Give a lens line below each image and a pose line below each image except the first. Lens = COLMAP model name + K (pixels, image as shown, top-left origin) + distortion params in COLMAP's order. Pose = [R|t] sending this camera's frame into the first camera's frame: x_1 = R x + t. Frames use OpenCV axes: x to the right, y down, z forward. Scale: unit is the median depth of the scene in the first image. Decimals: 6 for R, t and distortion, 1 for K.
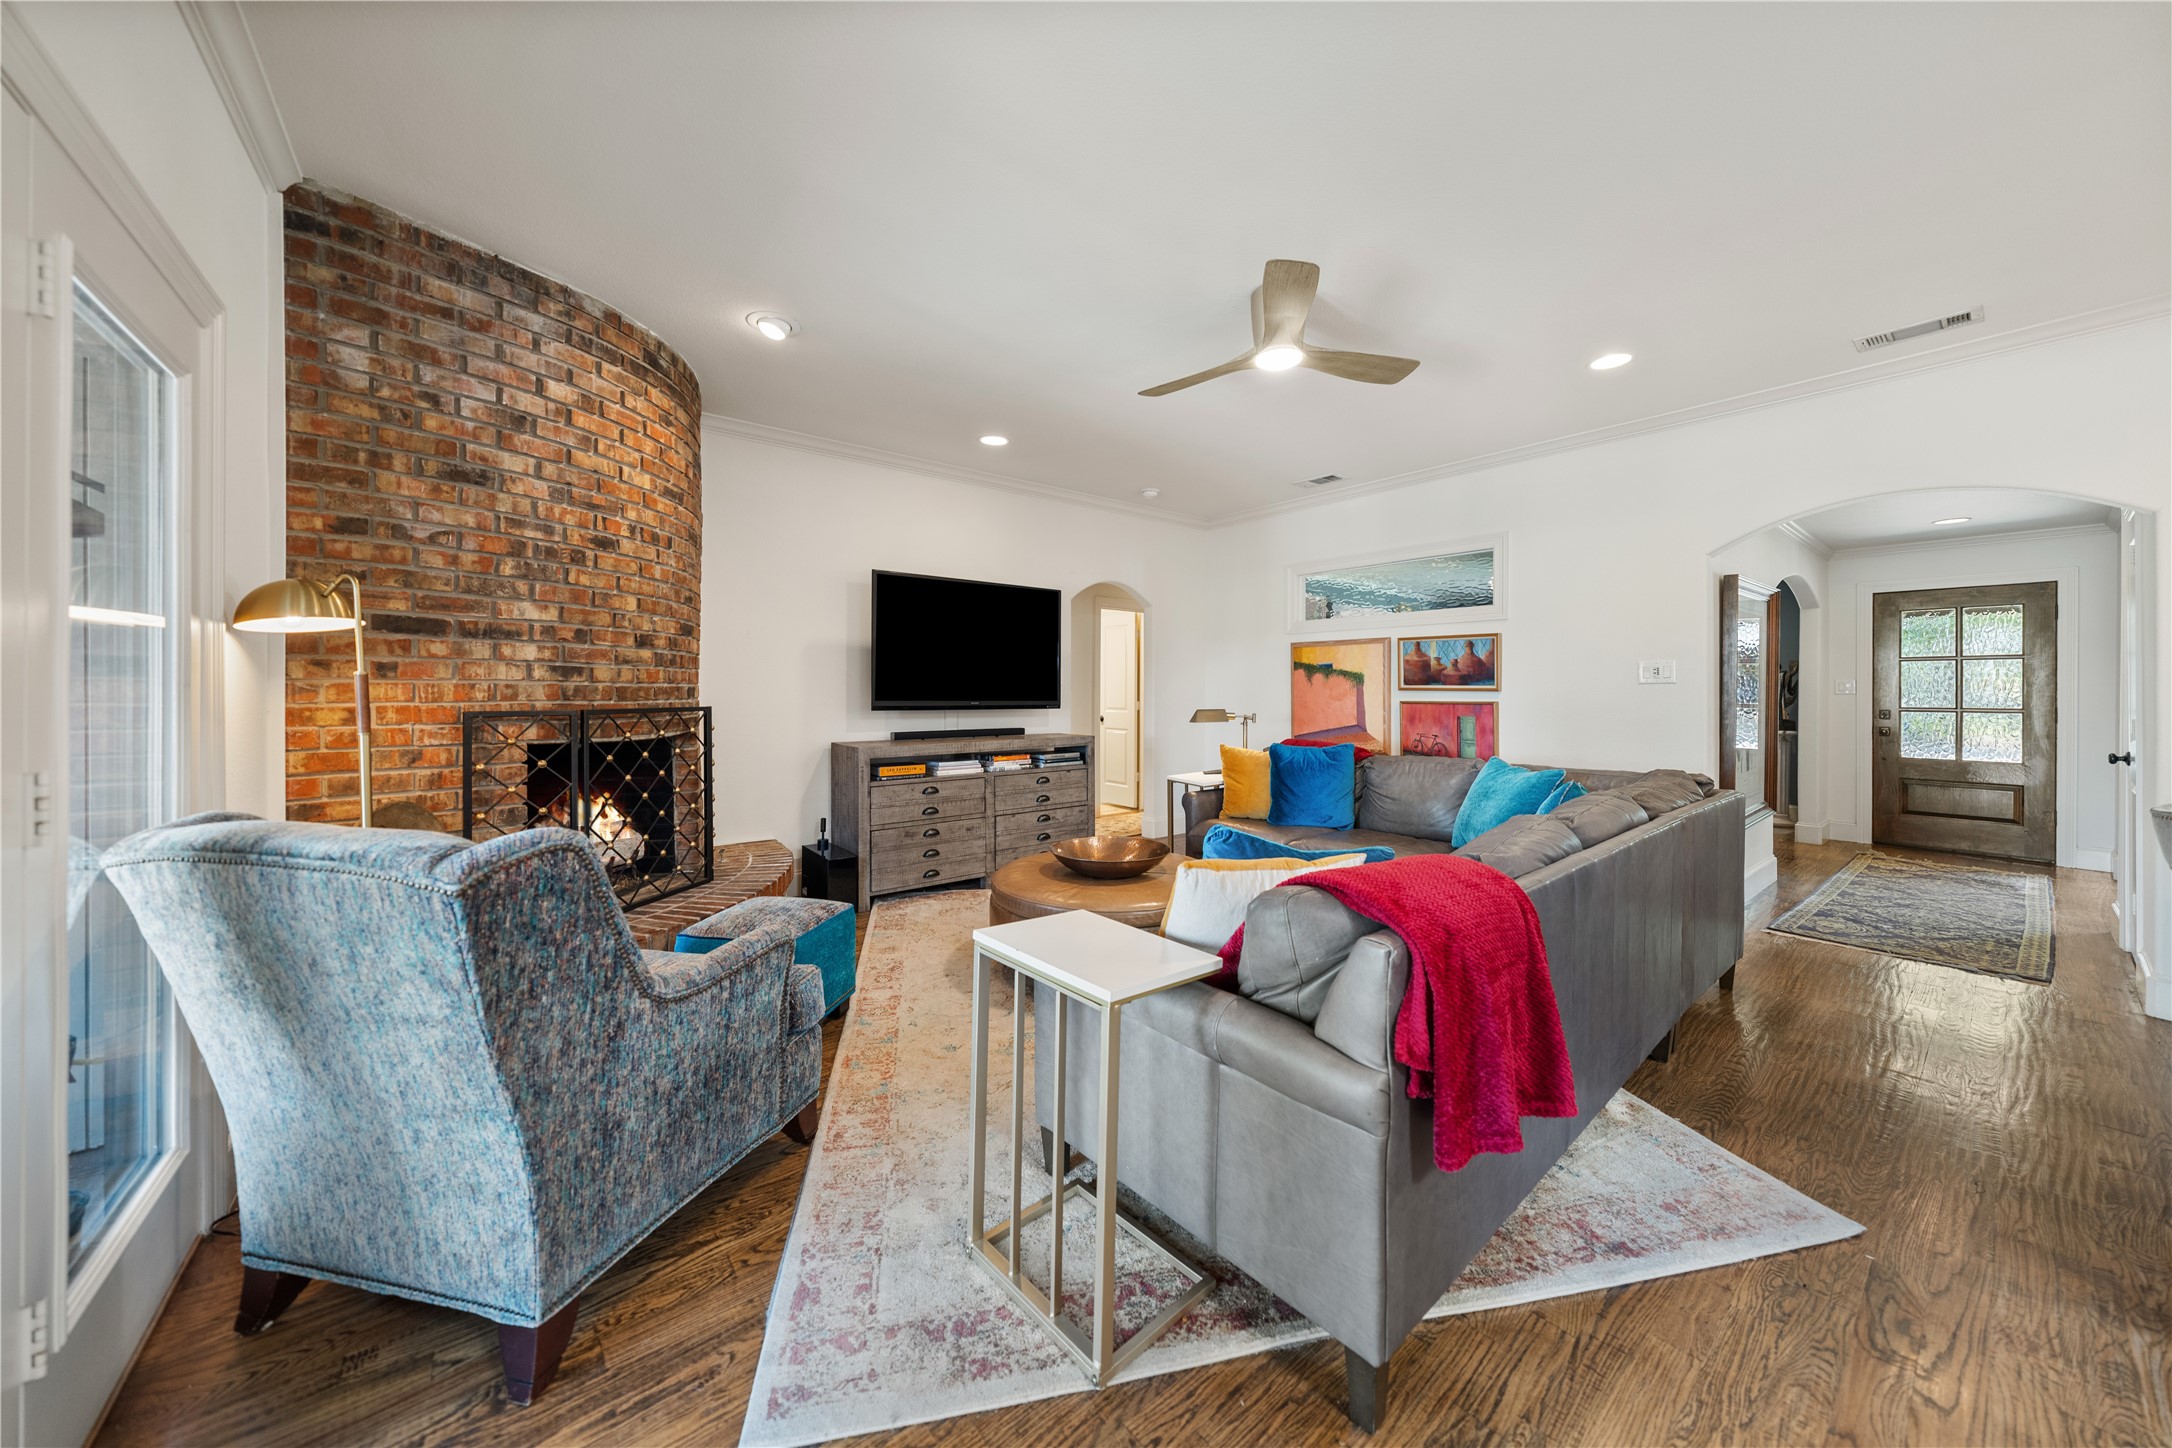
lens RADIAL K [[748.9, 0, 1102.2], [0, 748.9, 689.2], [0, 0, 1]] dist [0.001096, -0.000438]
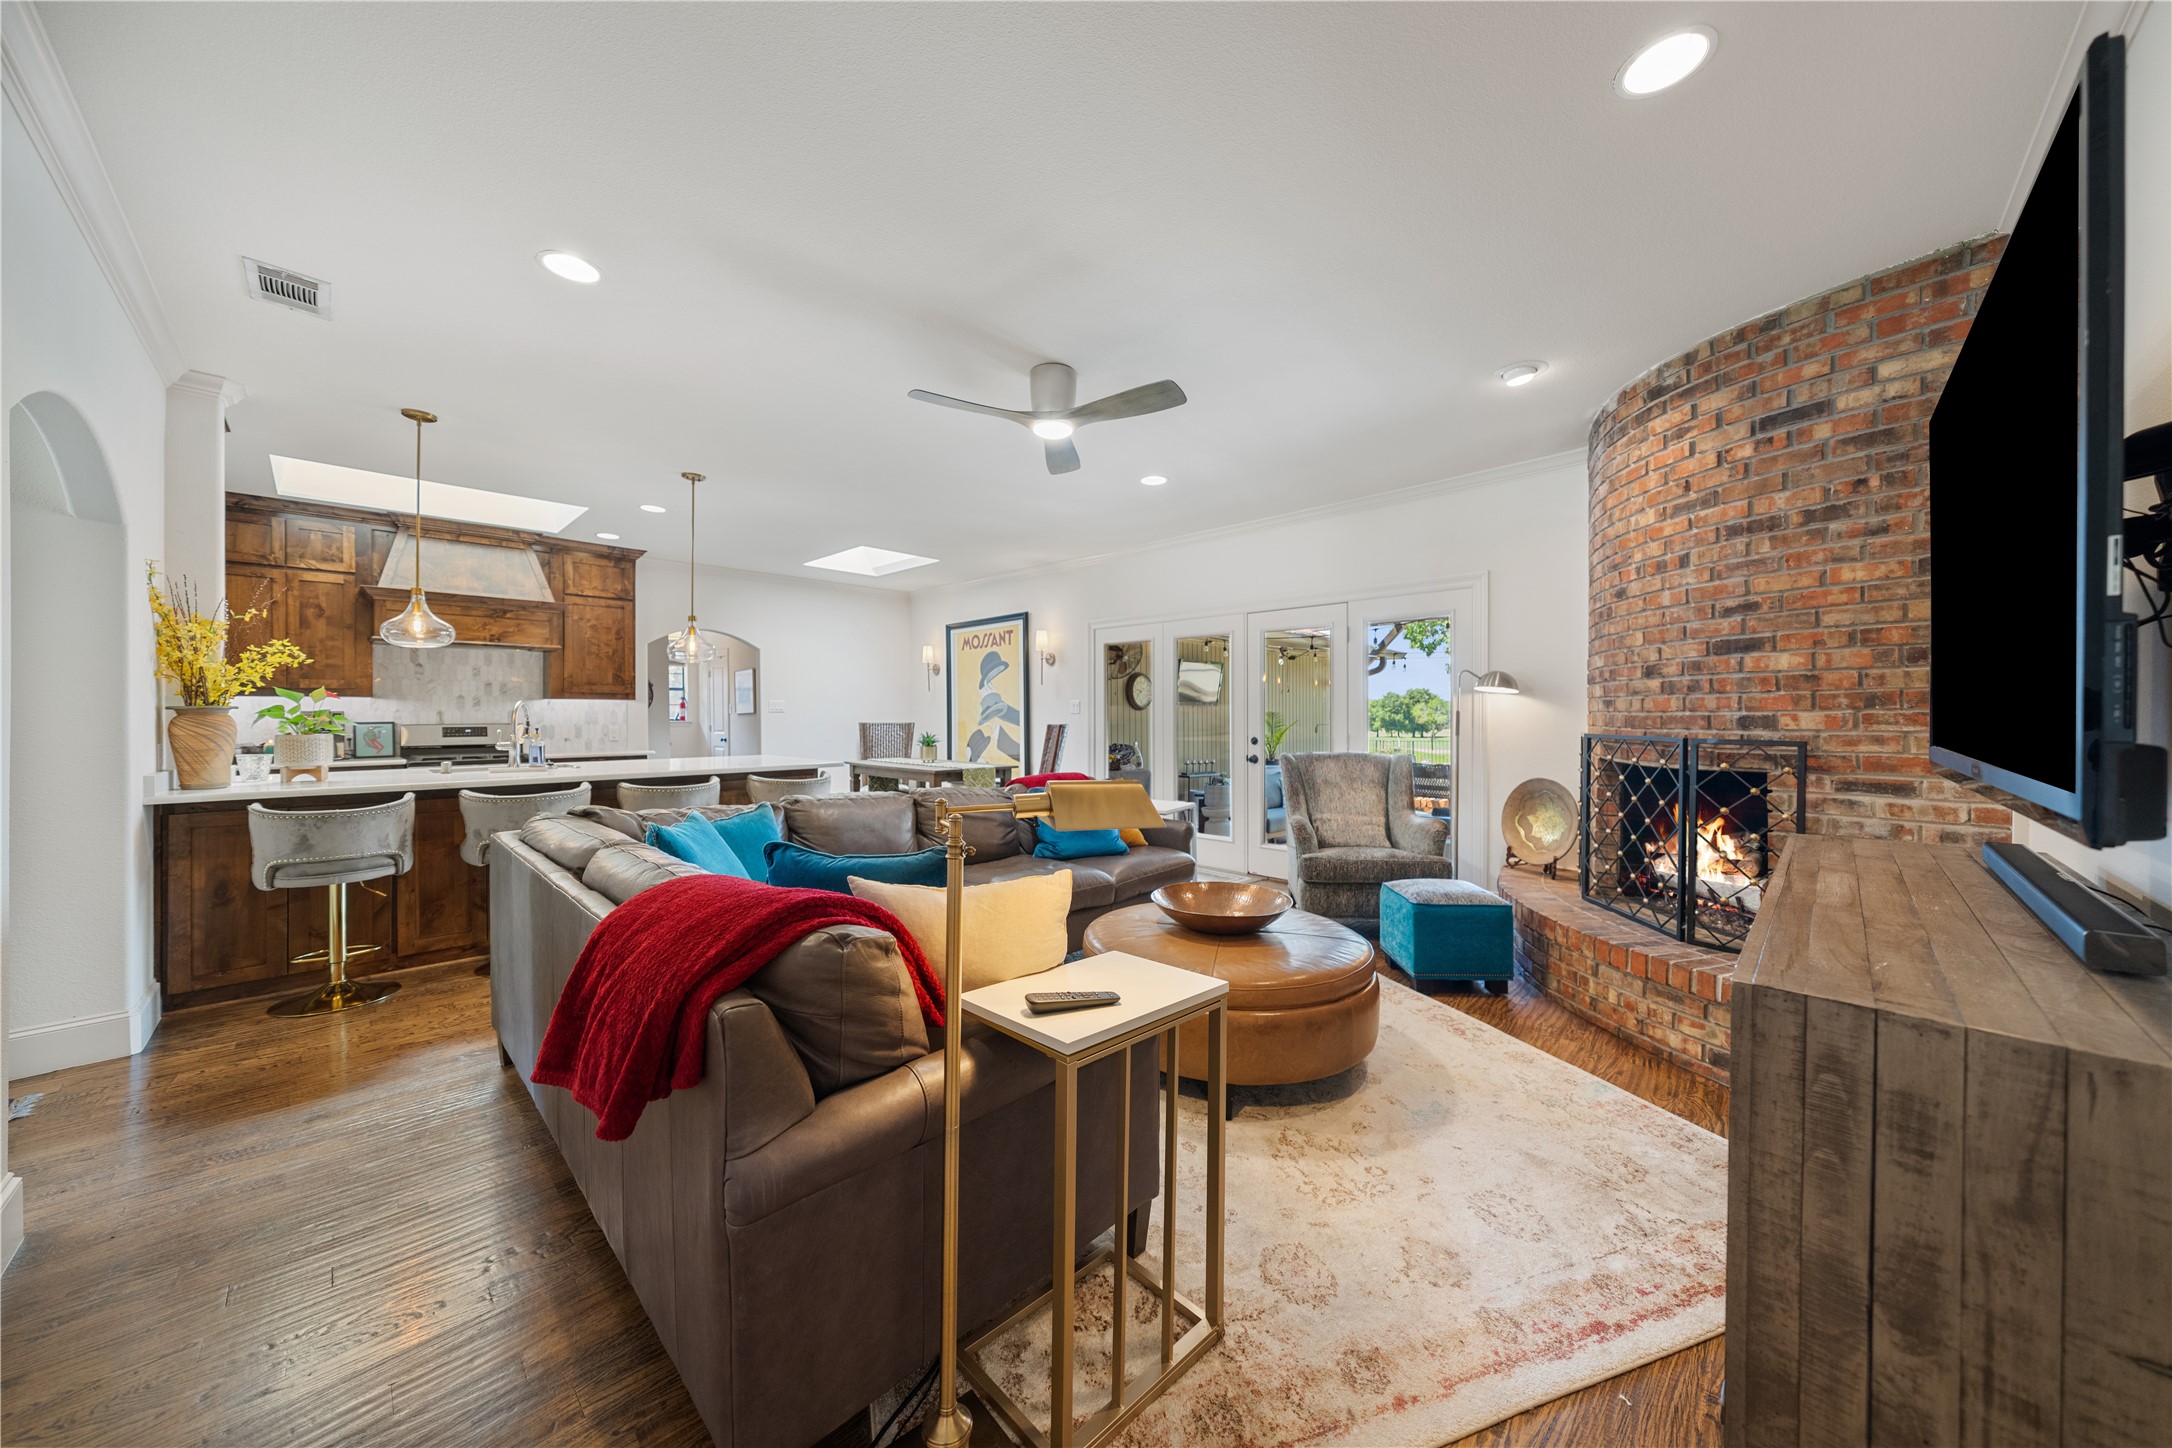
lens RADIAL K [[748.9, 0, 1096.0], [0, 748.9, 715.9], [0, 0, 1]] dist [0.001096, -0.000438]
pose [[-0.993997, -0.003505, -0.109351, 0.183670], [-0.003388, 0.999993, -0.001254, 0.000551], [0.109354, -0.000876, -0.994002, 1.370309]]
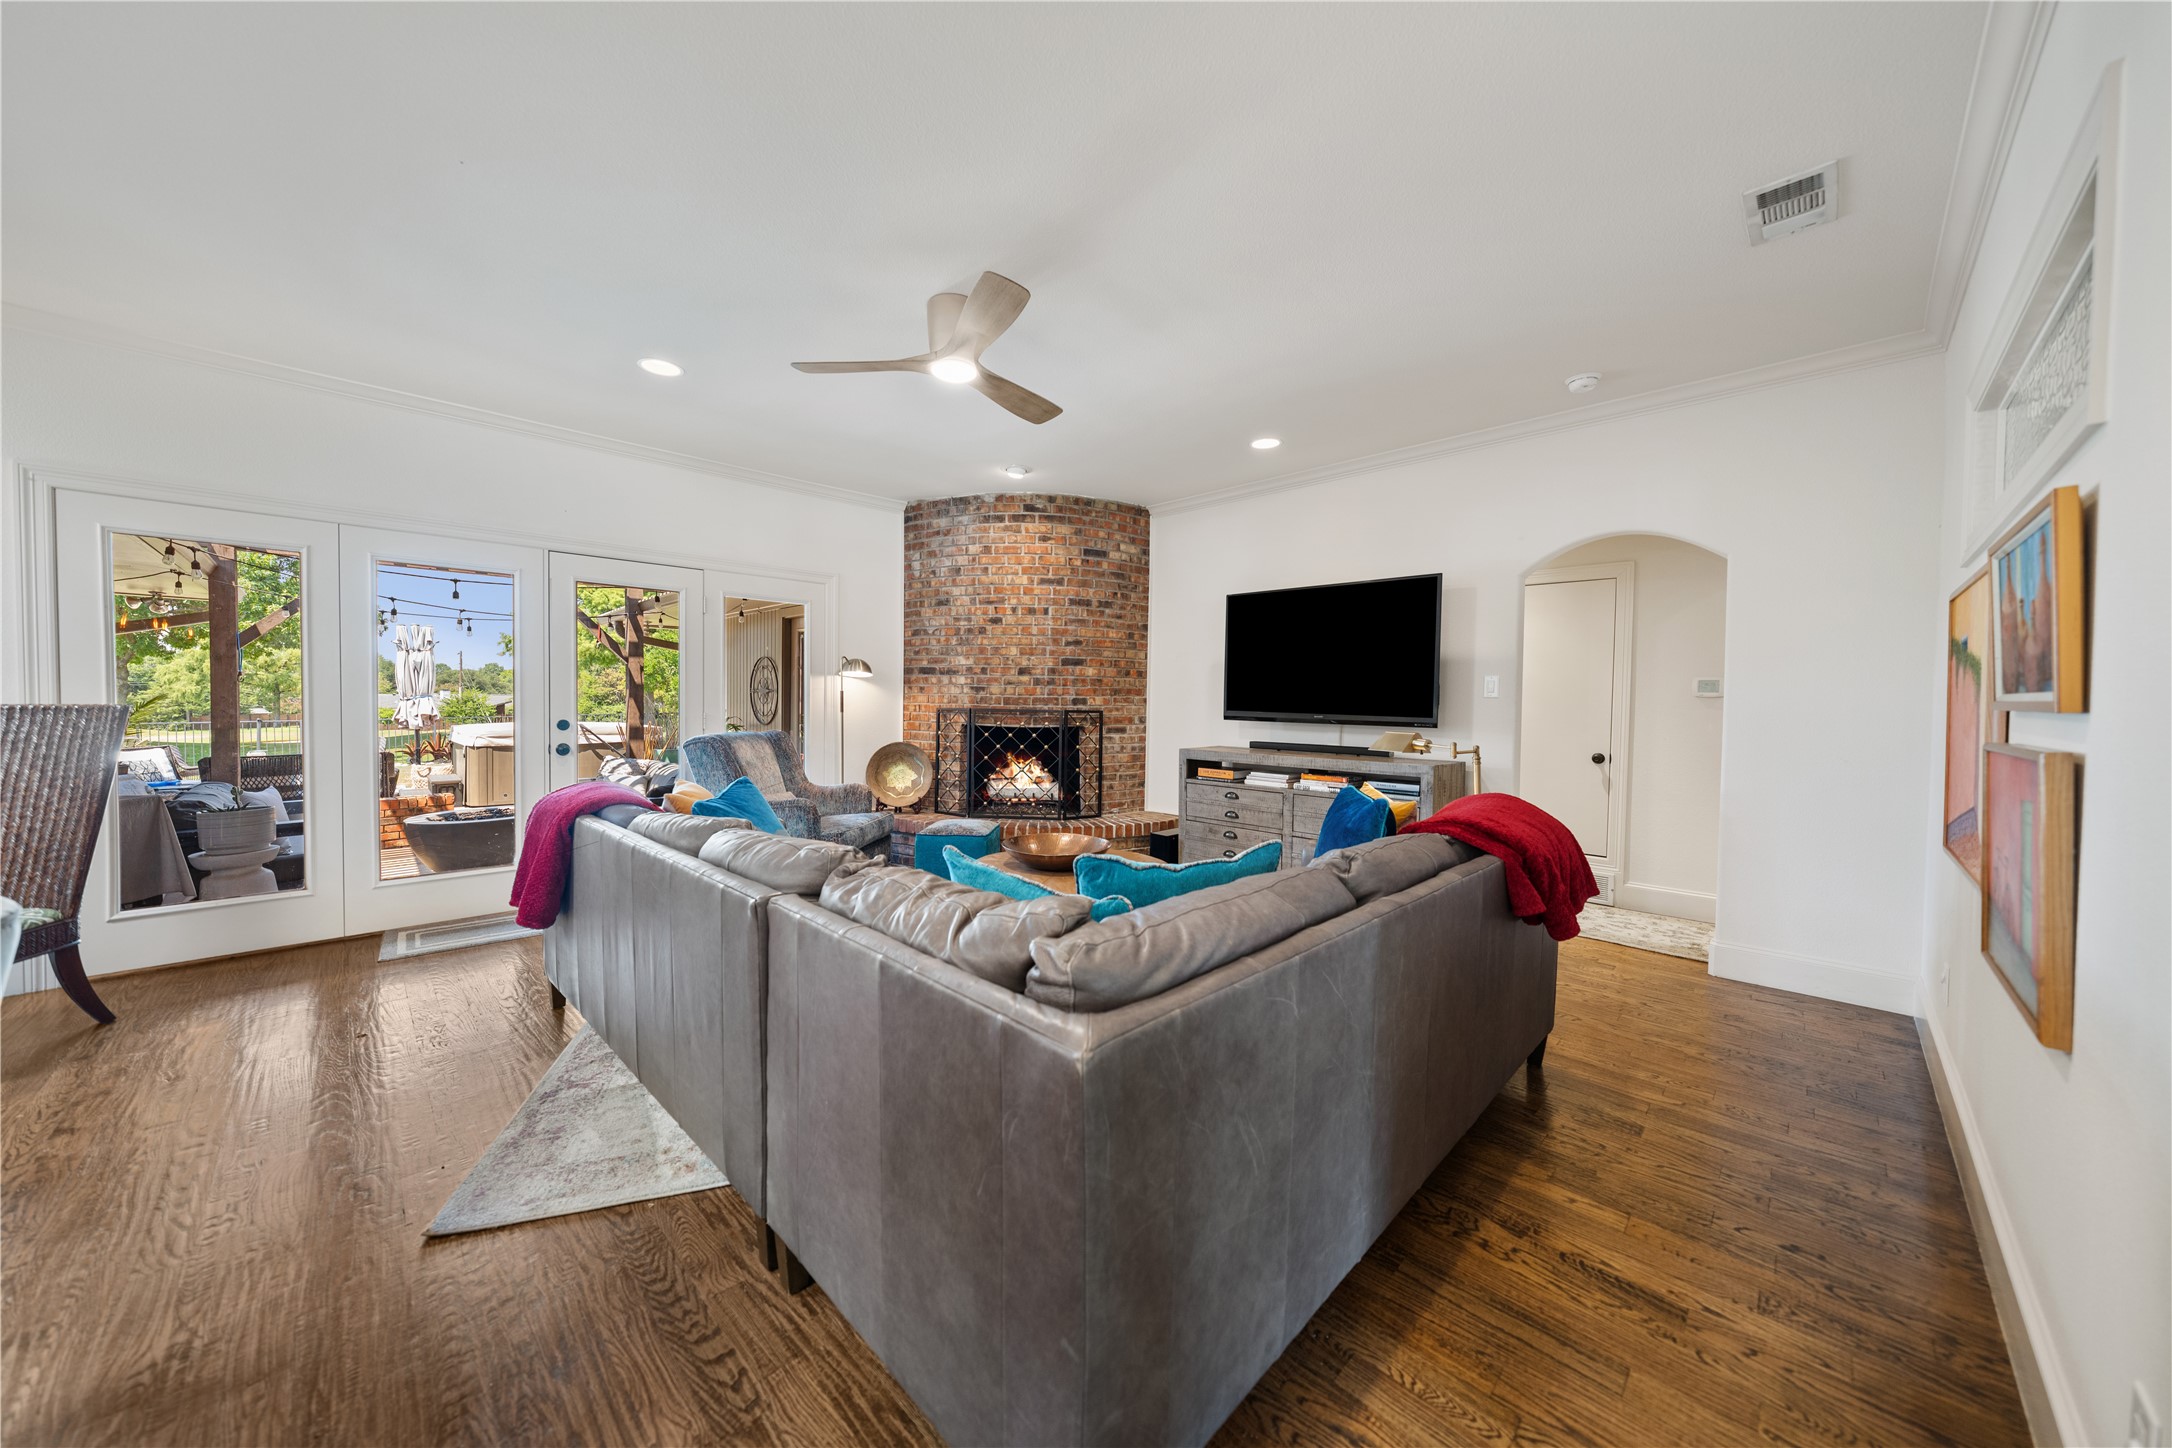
lens RADIAL K [[748.9, 0, 1086.5], [0, 748.9, 720.7], [0, 0, 1]] dist [0.001096, -0.000438]
pose [[0.098188, 0.026469, -0.994816, 0.812237], [-0.011715, 0.999608, 0.025440, 0.003537], [0.995099, 0.009156, 0.098460, 0.688432]]
